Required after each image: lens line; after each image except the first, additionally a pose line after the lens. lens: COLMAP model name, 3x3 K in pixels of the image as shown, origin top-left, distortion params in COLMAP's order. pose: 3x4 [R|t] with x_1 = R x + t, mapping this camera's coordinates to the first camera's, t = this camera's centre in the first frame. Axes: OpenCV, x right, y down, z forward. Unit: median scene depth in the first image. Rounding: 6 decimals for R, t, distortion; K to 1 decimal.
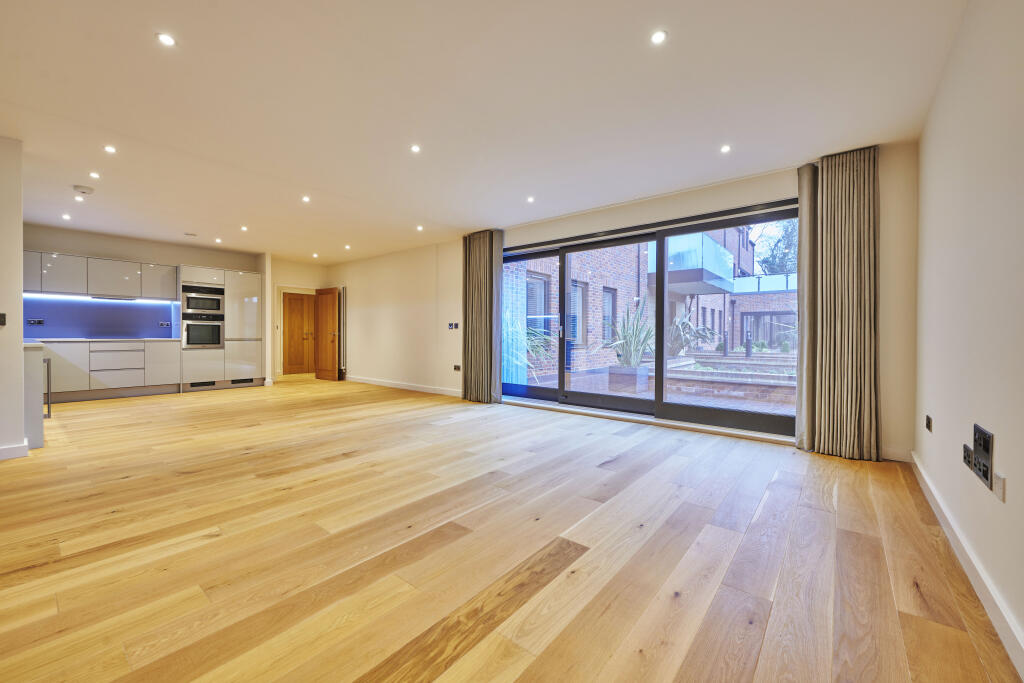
lens RADIAL K [[403.1, 0, 511.3], [0, 403.1, 337.6], [0, 0, 1]] dist [-0.001880, 0.000123]
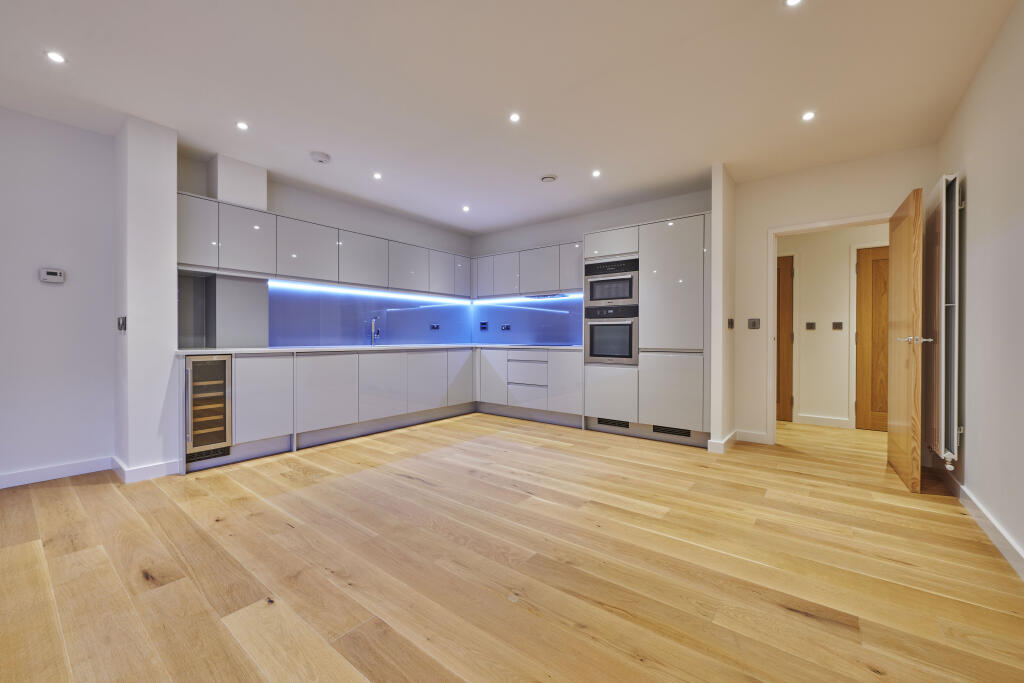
lens RADIAL K [[403.1, 0, 511.5], [0, 403.1, 341.5], [0, 0, 1]] dist [-0.001880, 0.000123]
pose [[0.020280, 0.003325, -0.999789, -0.163178], [-0.010109, 0.999944, 0.003121, -0.006924], [0.999743, 0.010043, 0.020312, 0.836812]]
